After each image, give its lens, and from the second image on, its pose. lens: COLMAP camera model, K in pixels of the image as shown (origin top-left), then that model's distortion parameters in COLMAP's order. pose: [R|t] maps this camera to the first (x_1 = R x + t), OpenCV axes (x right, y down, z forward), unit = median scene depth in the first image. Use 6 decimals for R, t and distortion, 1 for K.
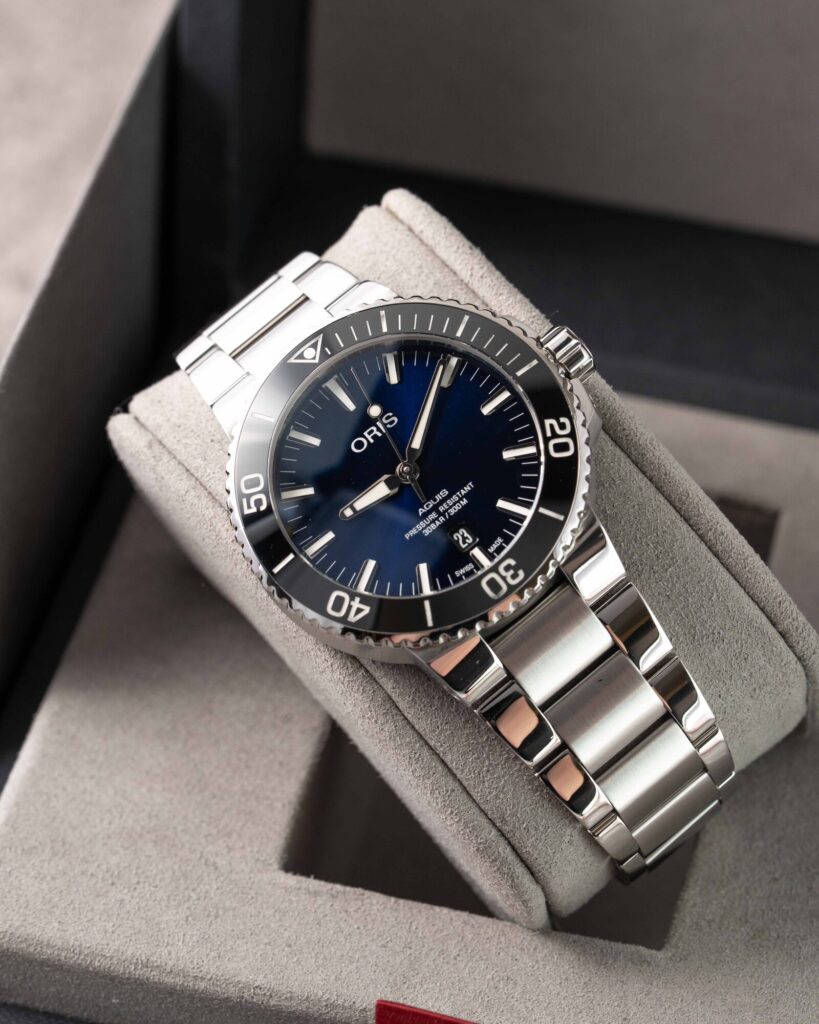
lens RADIAL K [[4250.5, 0, 409.8], [0, 4250.5, 511.3], [0, 0, 1]] dist [-0.336792, 0.000000]
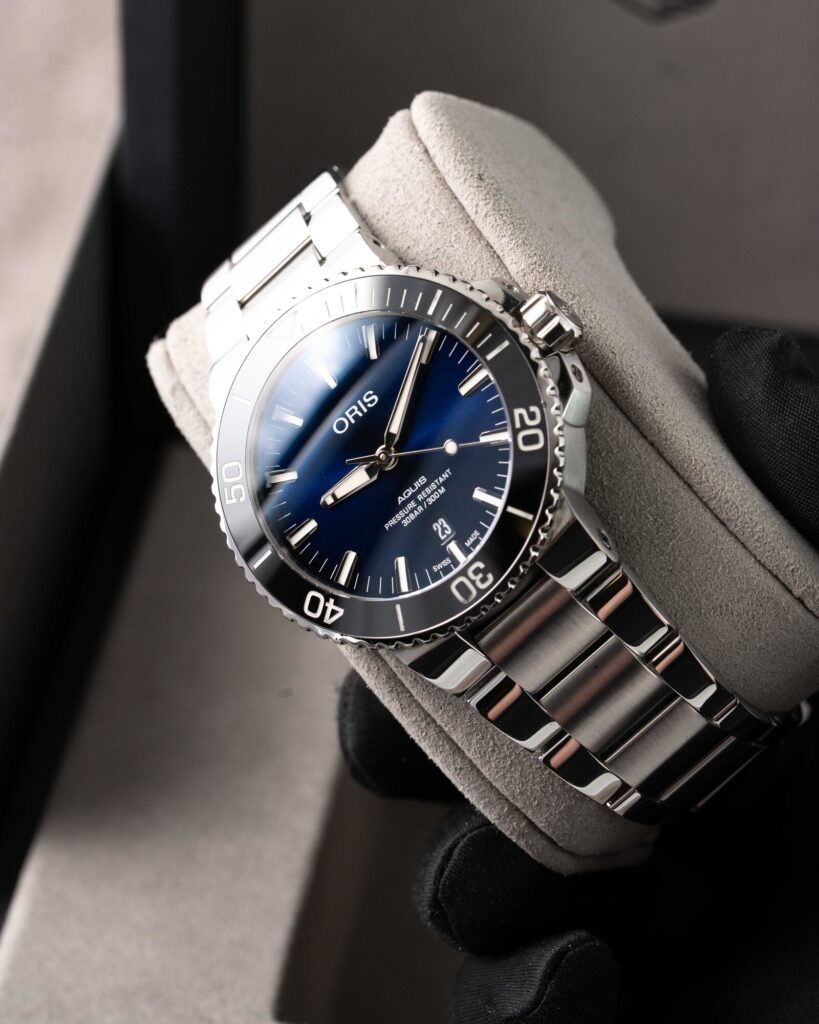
lens RADIAL K [[4250.5, 0, 409.2], [0, 4250.5, 512.4], [0, 0, 1]] dist [-0.336792, 0.000000]
pose [[0.962696, -0.009662, -0.270414, 0.262796], [0.080691, 0.964144, 0.252817, -0.238541], [0.258276, -0.265205, 0.928956, 0.106502]]
